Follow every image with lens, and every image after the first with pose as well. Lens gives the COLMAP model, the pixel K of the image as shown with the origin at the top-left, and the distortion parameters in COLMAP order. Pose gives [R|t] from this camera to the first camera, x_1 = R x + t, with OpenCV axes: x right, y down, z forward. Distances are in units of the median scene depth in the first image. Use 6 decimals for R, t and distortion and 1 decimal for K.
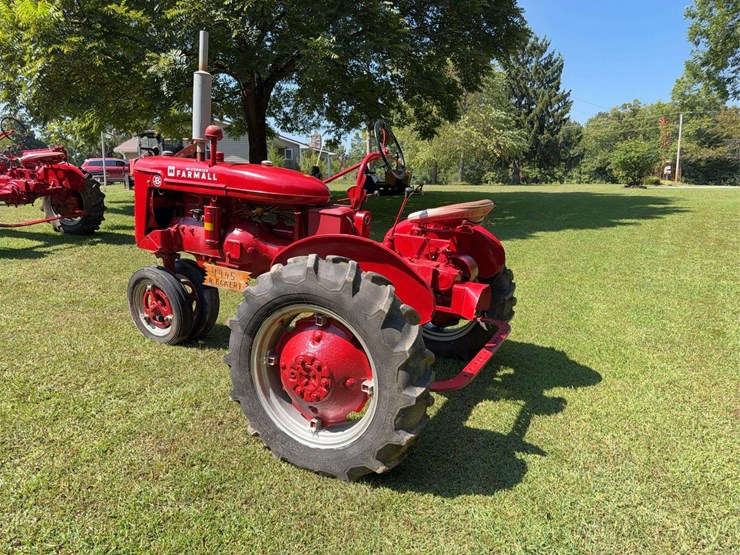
lens RADIAL K [[529.6, 0, 370.0], [0, 529.6, 277.5], [0, 0, 1]] dist [0.068023, -0.095410]
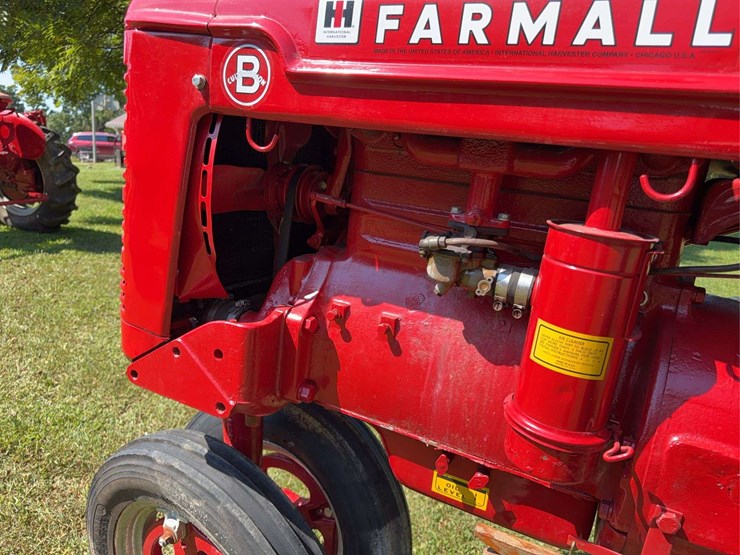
lens RADIAL K [[529.6, 0, 370.0], [0, 529.6, 277.5], [0, 0, 1]] dist [0.068023, -0.095410]
pose [[0.998962, 0.042309, 0.016857, -0.167744], [-0.042555, 0.998989, 0.014517, -0.053755], [-0.016225, -0.015219, 0.999753, 0.382321]]
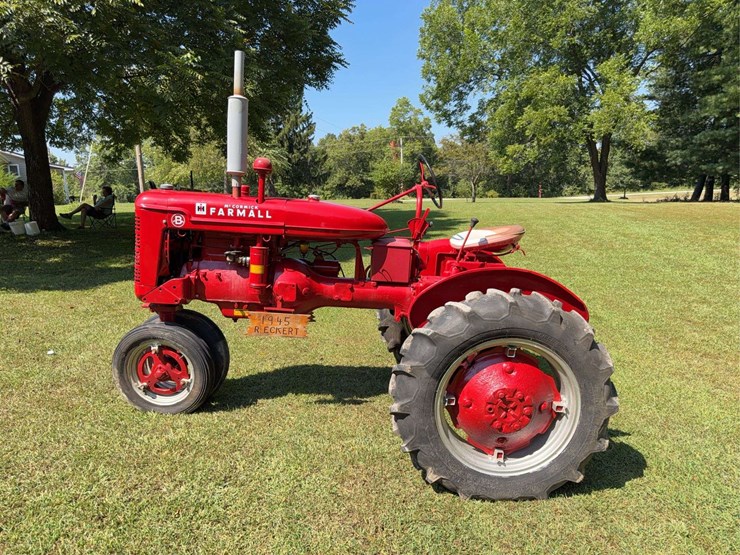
lens RADIAL K [[529.6, 0, 370.0], [0, 529.6, 277.5], [0, 0, 1]] dist [0.068023, -0.095410]
pose [[0.887054, -0.089170, 0.452971, -0.245486], [0.102114, 0.994764, -0.004144, -0.027181], [-0.450230, 0.049930, 0.891515, 0.057470]]
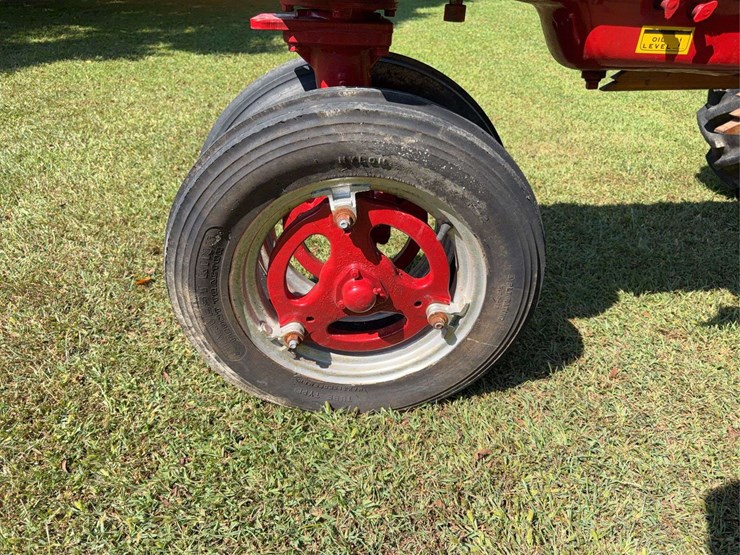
lens RADIAL K [[535.1, 0, 374.6], [0, 535.1, 273.0], [0, 0, 1]] dist [0.028297, -0.050281]
pose [[0.831301, -0.293292, 0.472143, -0.257331], [0.131045, 0.928922, 0.346310, -0.013271], [-0.540154, -0.226016, 0.810648, 0.420380]]
